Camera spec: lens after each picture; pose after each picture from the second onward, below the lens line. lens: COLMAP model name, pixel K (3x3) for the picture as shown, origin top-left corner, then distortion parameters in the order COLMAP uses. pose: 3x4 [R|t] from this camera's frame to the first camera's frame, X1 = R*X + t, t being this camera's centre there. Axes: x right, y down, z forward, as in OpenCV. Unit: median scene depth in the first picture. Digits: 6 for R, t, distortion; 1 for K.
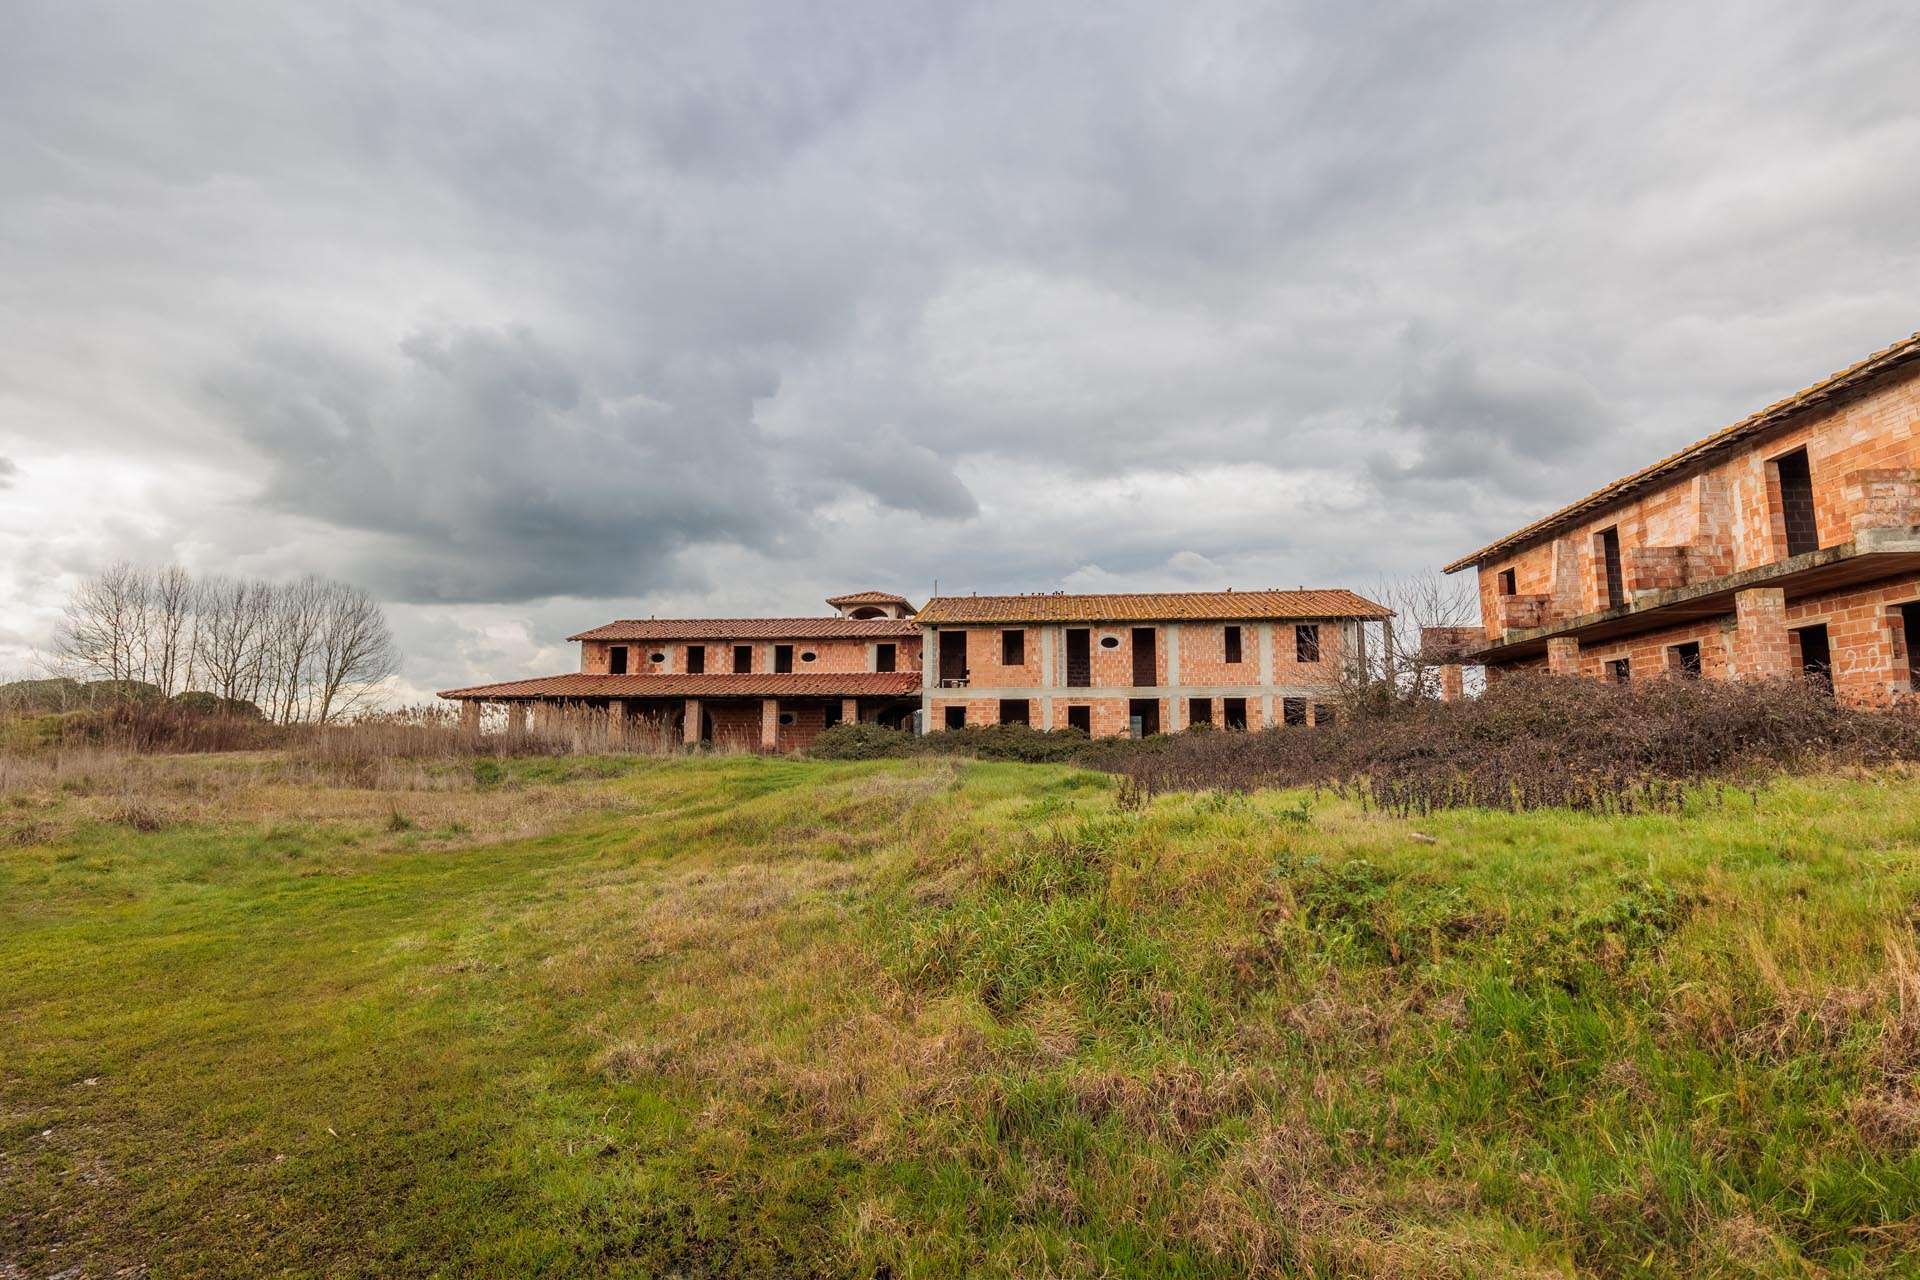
lens RADIAL K [[987.1, 0, 960.0], [0, 987.1, 640.0], [0, 0, 1]] dist [0.055490, 0.000008]
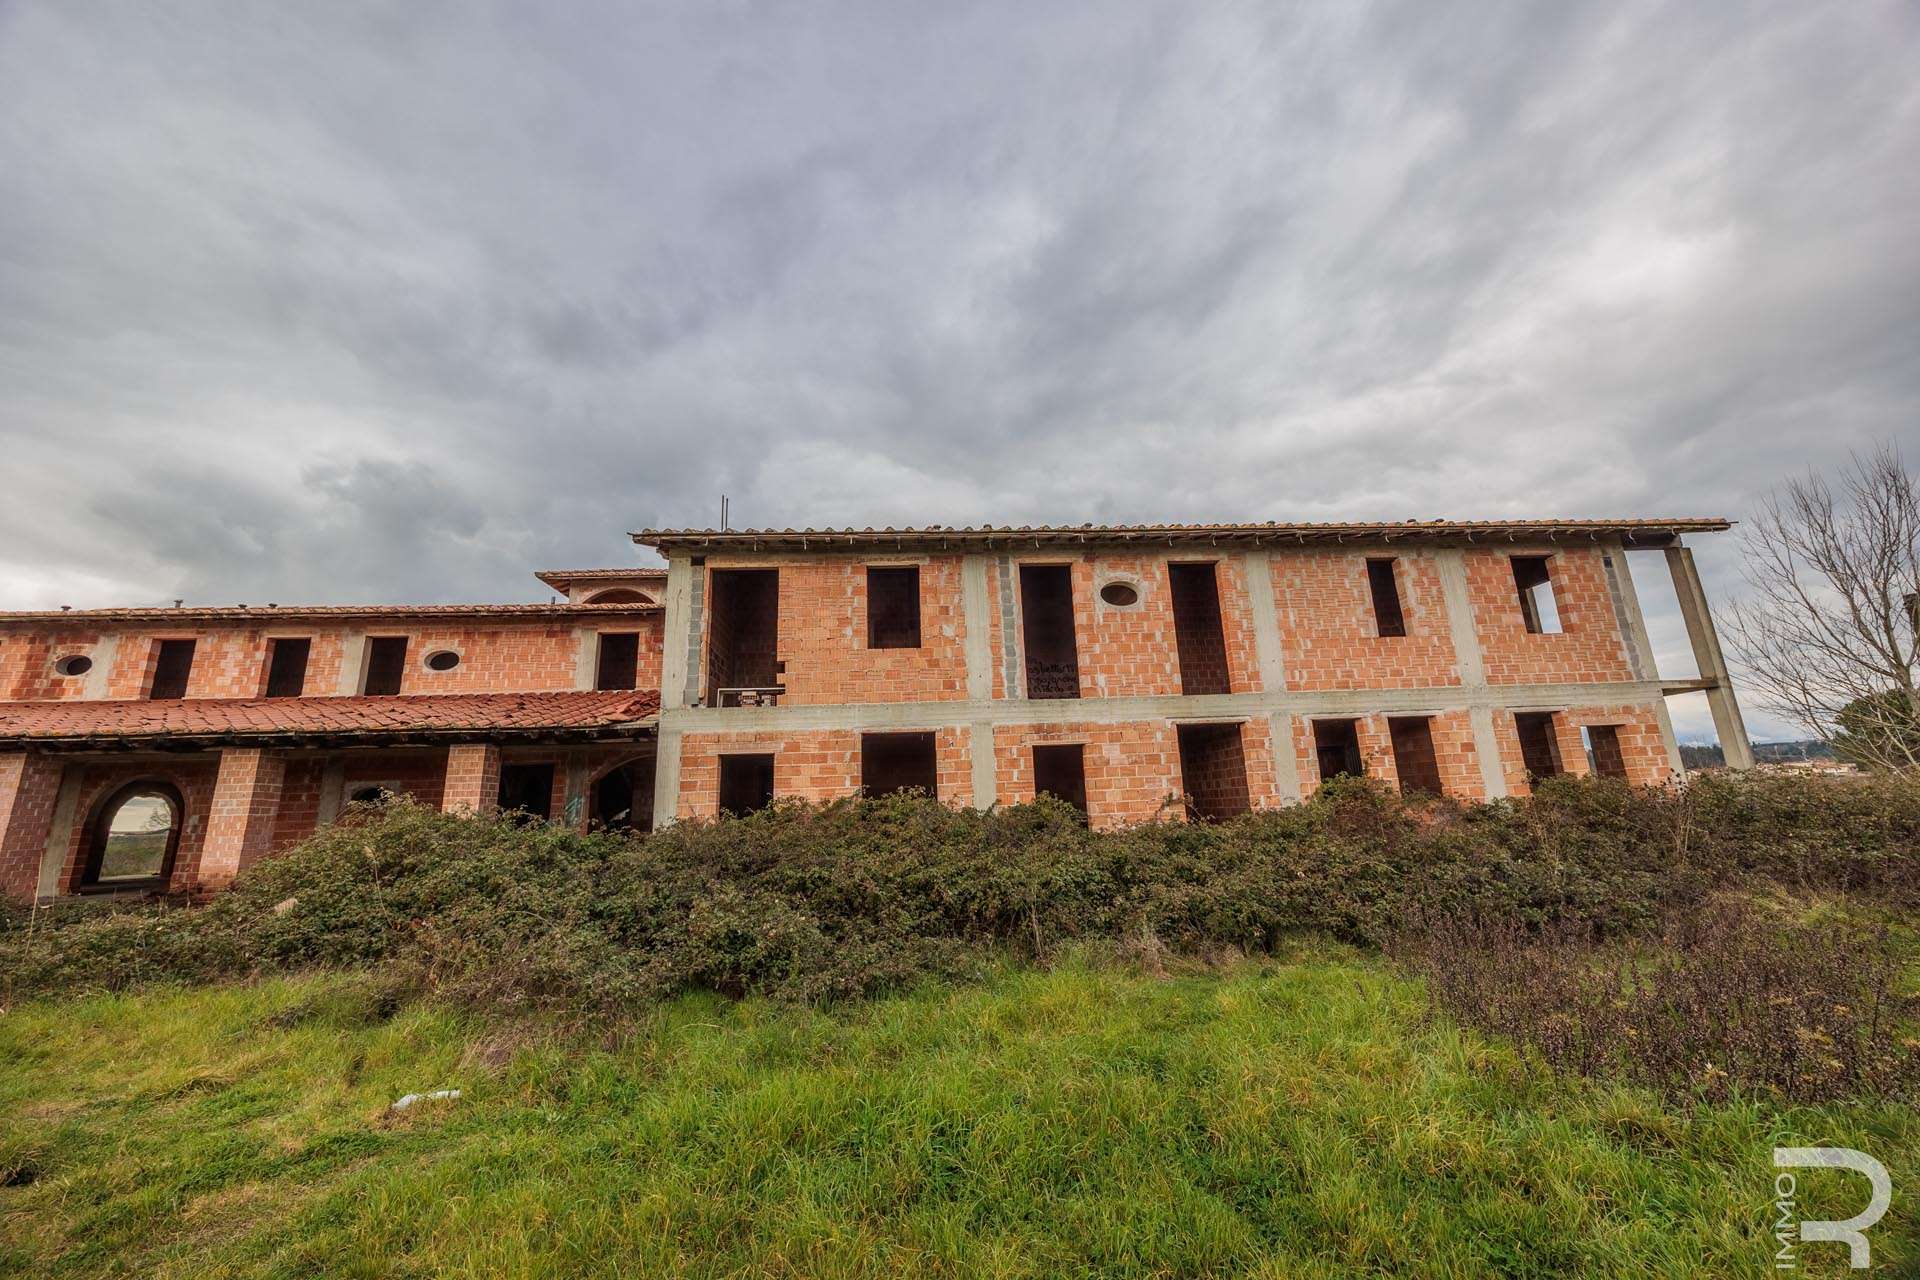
lens RADIAL K [[752.5, 0, 951.1], [0, 752.5, 635.7], [0, 0, 1]] dist [-0.000600, 0.000189]
pose [[0.985746, 0.000637, 0.168241, 0.024812], [0.017825, 0.993969, -0.108203, 0.054303], [-0.167295, 0.109659, 0.979789, 0.693844]]
